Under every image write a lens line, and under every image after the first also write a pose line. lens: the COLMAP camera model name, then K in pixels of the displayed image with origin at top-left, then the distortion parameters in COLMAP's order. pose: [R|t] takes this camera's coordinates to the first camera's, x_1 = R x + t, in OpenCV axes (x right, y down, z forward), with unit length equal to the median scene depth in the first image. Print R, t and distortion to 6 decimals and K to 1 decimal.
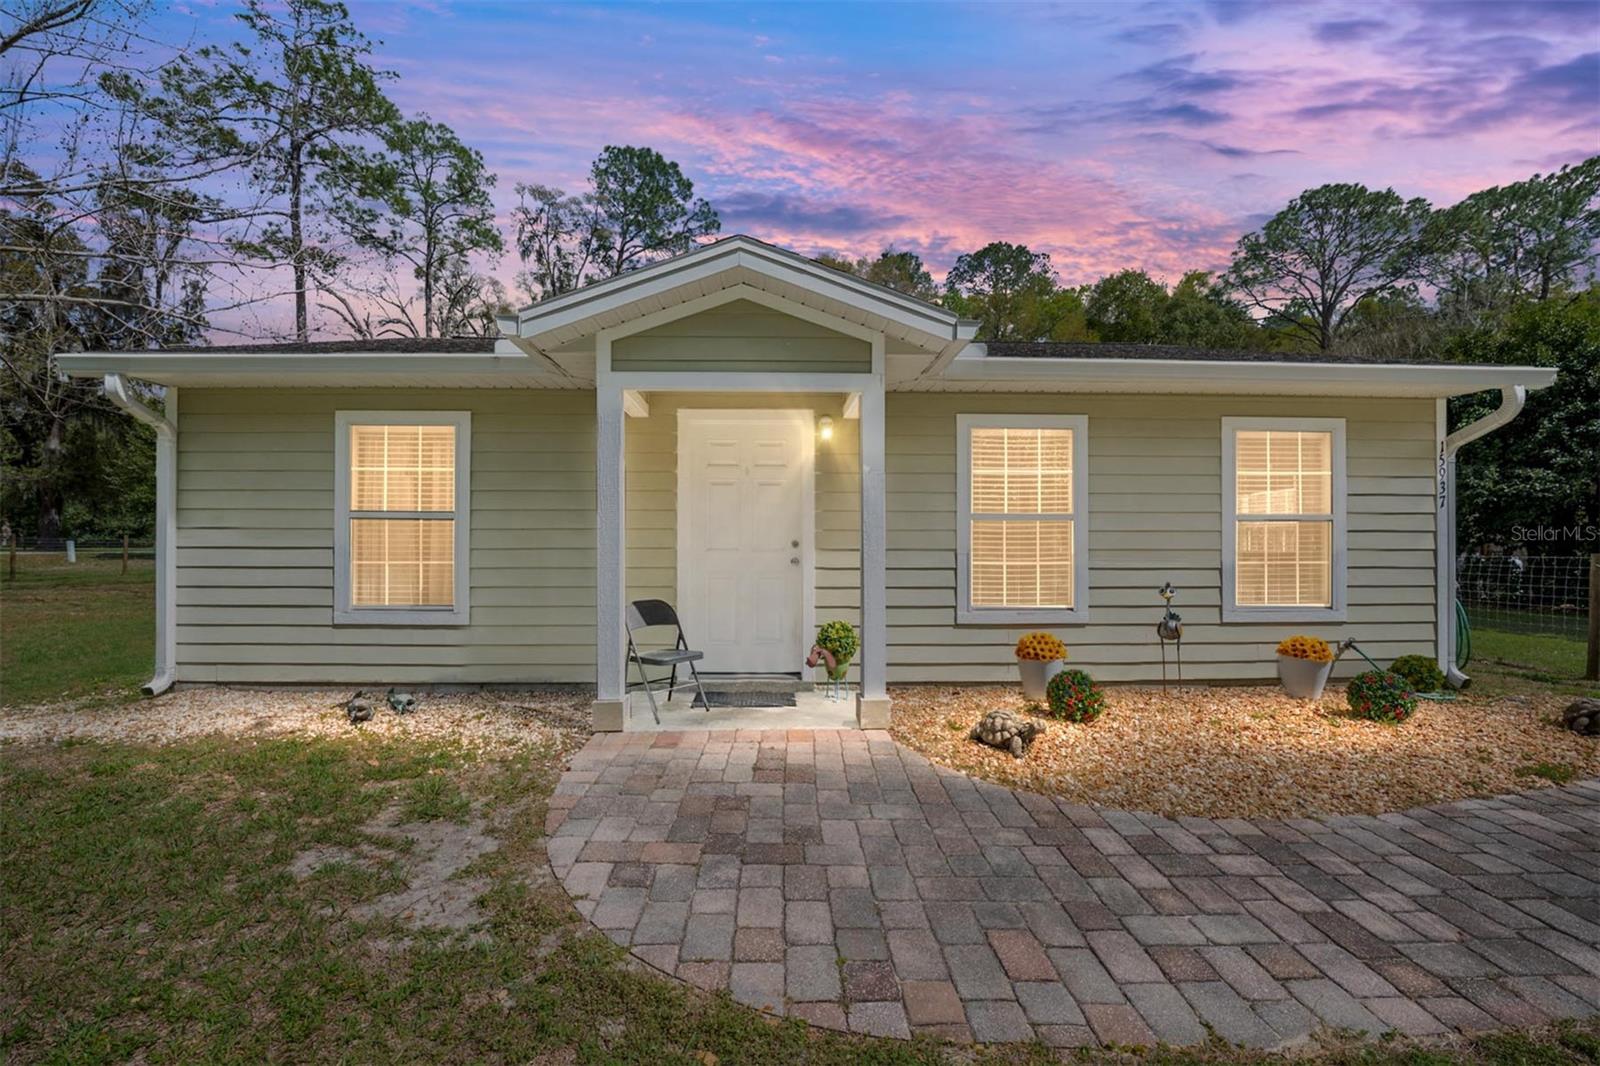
lens RADIAL K [[654.8, 0, 795.0], [0, 654.8, 542.4], [0, 0, 1]] dist [-0.034452, 0.004715]
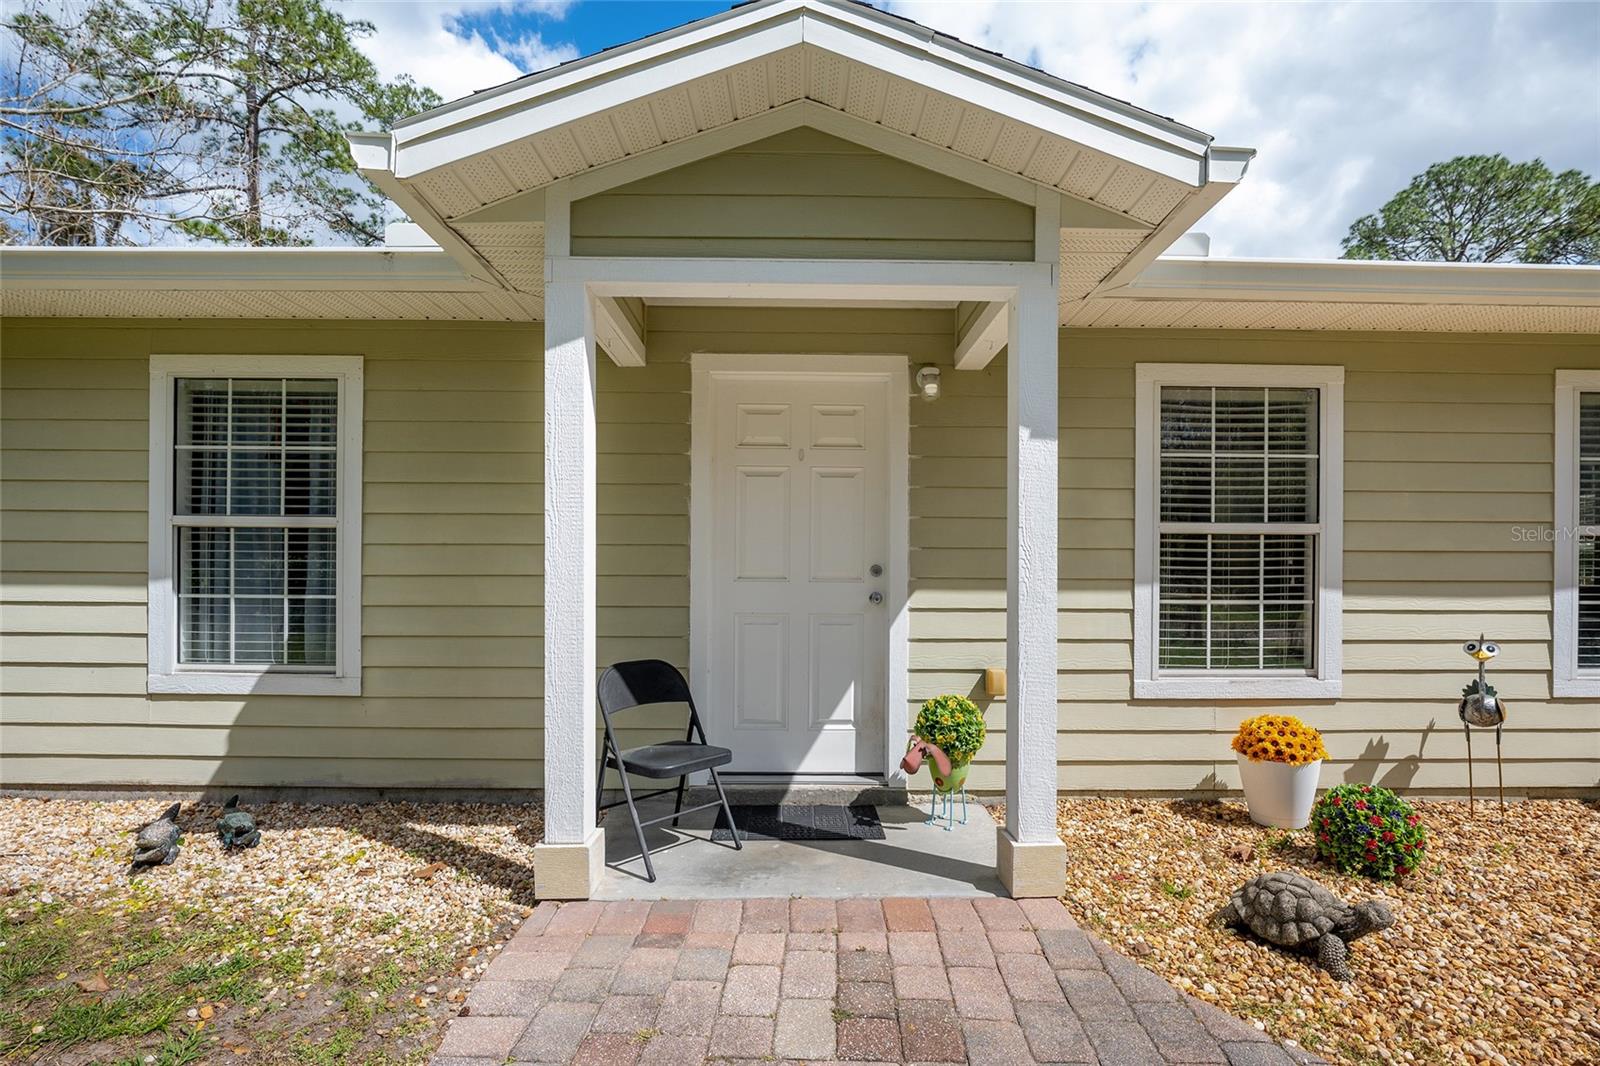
lens RADIAL K [[746.8, 0, 811.7], [0, 746.8, 575.0], [0, 0, 1]] dist [-0.041590, 0.013308]
pose [[0.999620, 0.003575, -0.027326, -0.007764], [-0.003609, 0.999993, -0.001218, 0.001539], [0.027322, 0.001316, 0.999626, 0.050860]]
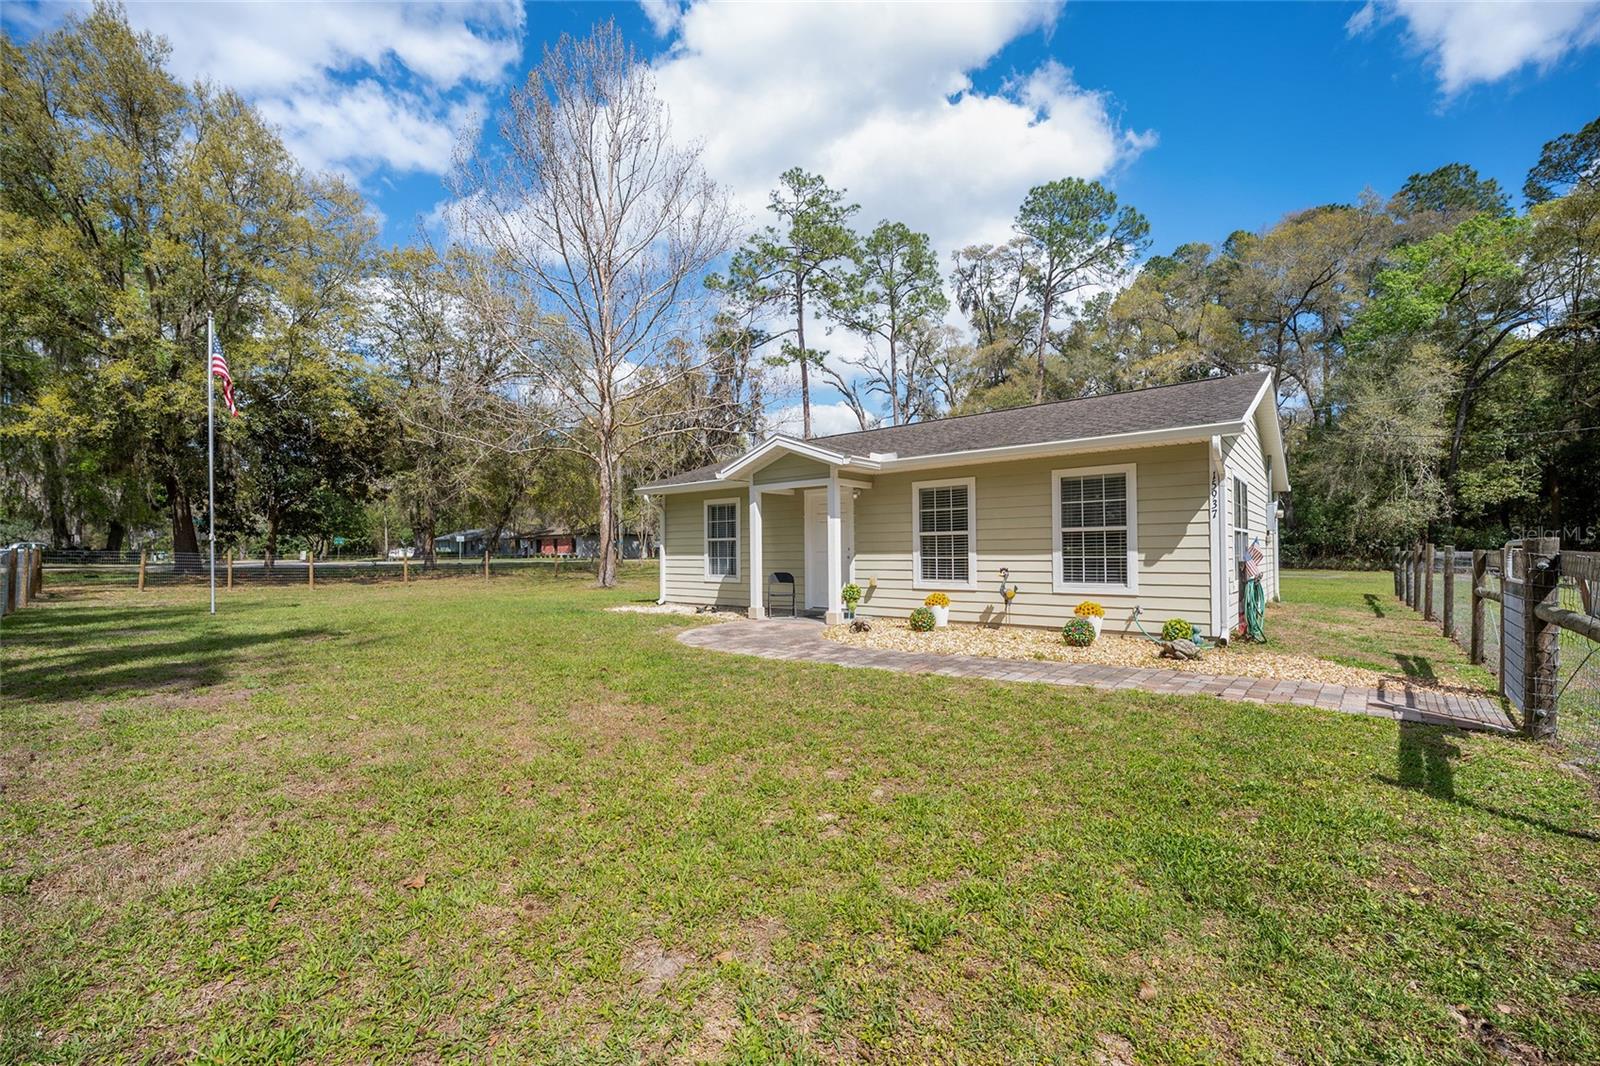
lens RADIAL K [[658.9, 0, 802.1], [0, 658.9, 545.8], [0, 0, 1]] dist [-0.022701, 0.000450]
pose [[0.742212, -0.014088, -0.670017, 0.247170], [0.008471, 0.999896, -0.011641, 0.003091], [0.670112, 0.002965, 0.742254, -0.131992]]
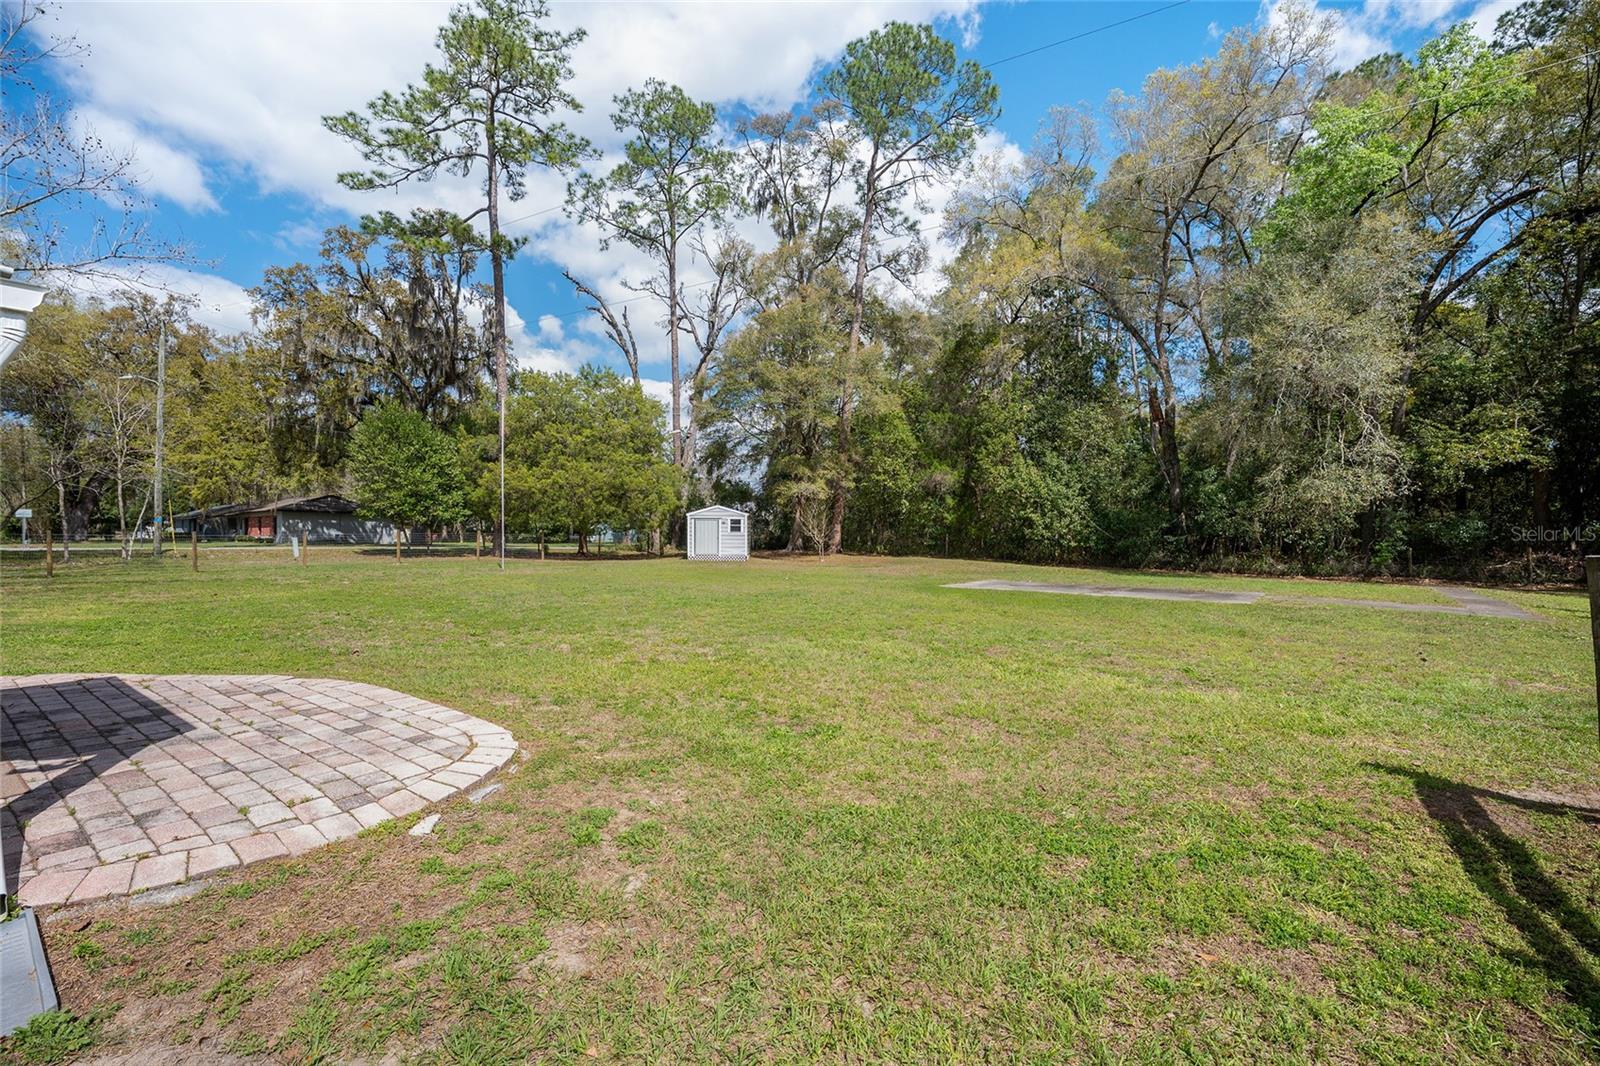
lens RADIAL K [[648.9, 0, 801.3], [0, 648.9, 534.6], [0, 0, 1]] dist [-0.024718, -0.000503]
pose [[0.804980, -0.003138, -0.593293, 0.206683], [-0.001987, 0.999966, -0.007984, 0.000064], [0.593298, 0.007606, 0.804947, 0.534912]]
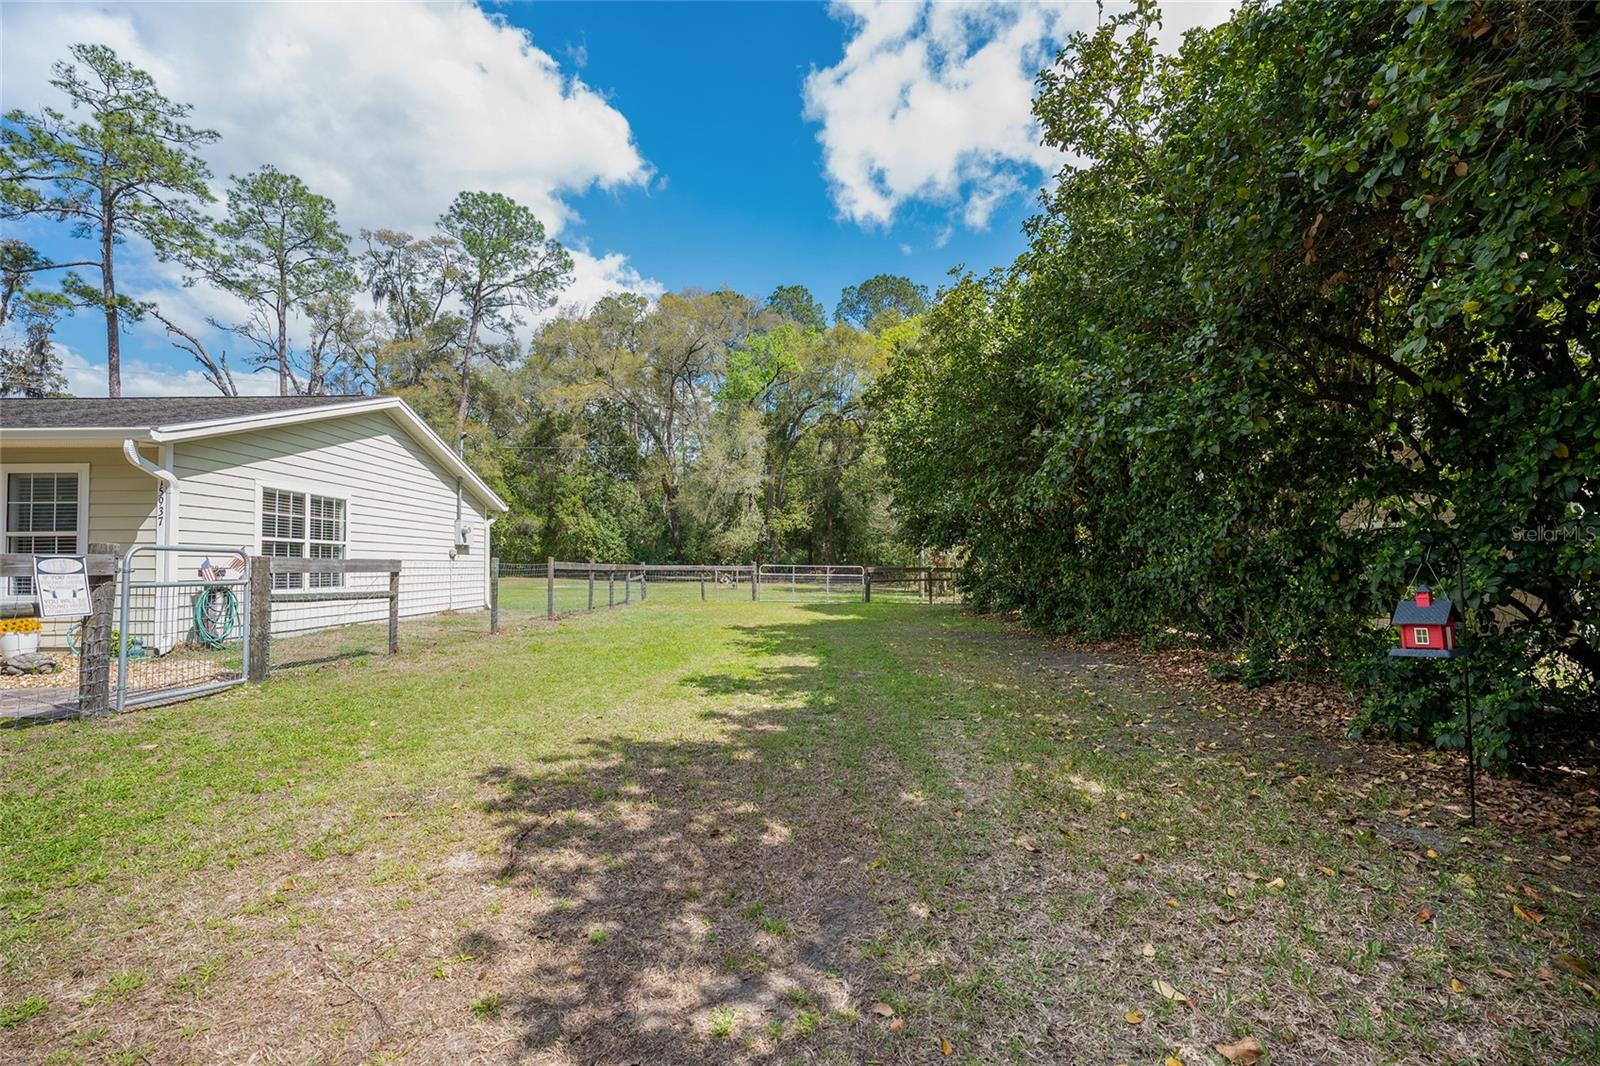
lens RADIAL K [[654.0, 0, 821.6], [0, 654.0, 553.7], [0, 0, 1]] dist [-0.039763, 0.006967]
pose [[0.999932, -0.007871, 0.008592, 0.461794], [0.008030, 0.999794, -0.018630, 0.008304], [-0.008444, 0.018698, 0.999790, -0.073432]]
